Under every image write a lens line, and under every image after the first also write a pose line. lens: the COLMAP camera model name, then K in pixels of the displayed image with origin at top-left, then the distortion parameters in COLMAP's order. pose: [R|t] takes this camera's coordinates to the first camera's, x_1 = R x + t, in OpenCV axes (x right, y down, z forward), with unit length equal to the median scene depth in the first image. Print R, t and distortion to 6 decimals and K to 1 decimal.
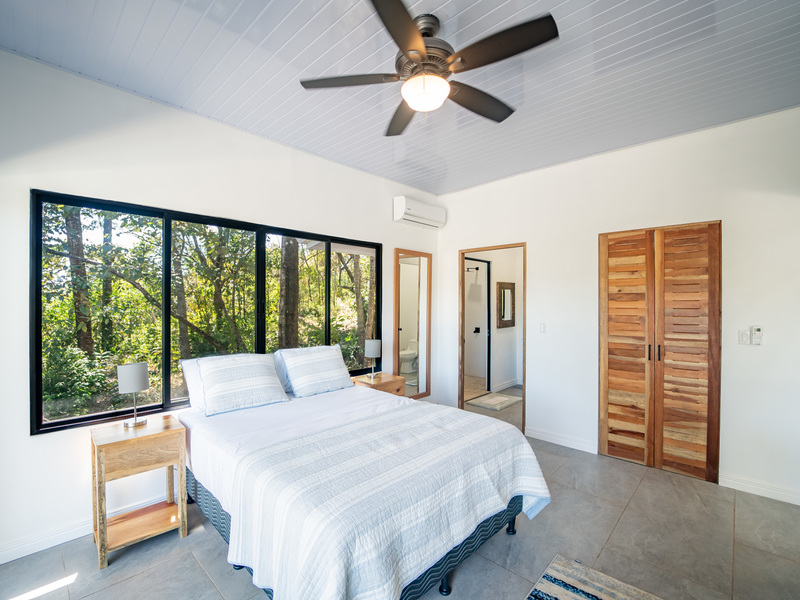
lens RADIAL K [[368.7, 0, 396.4], [0, 368.7, 302.1], [0, 0, 1]] dist [-0.010442, 0.000157]
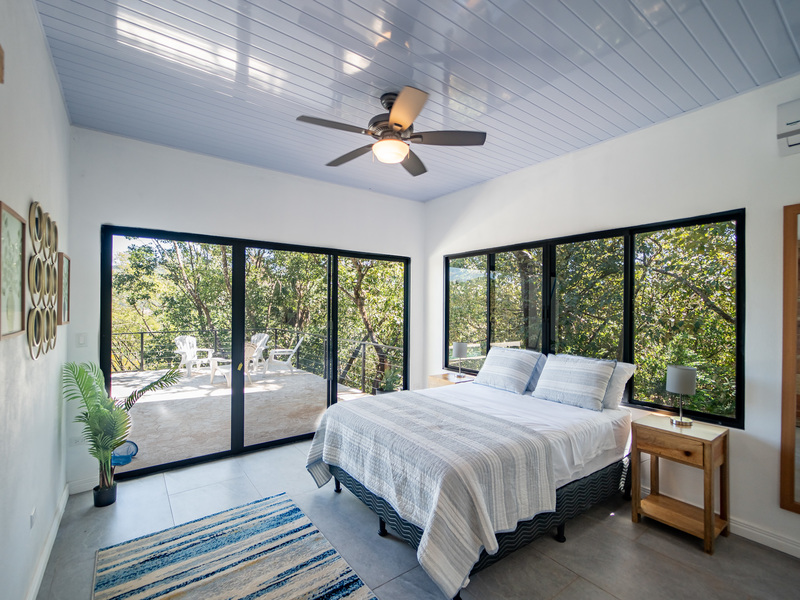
lens RADIAL K [[371.9, 0, 397.4], [0, 371.9, 302.4], [0, 0, 1]] dist [-0.021000, -0.000246]
pose [[-0.173734, -0.014563, -0.984685, 1.171473], [-0.006962, 0.999884, -0.013560, -0.000401], [0.984768, 0.004500, -0.173815, 1.052197]]
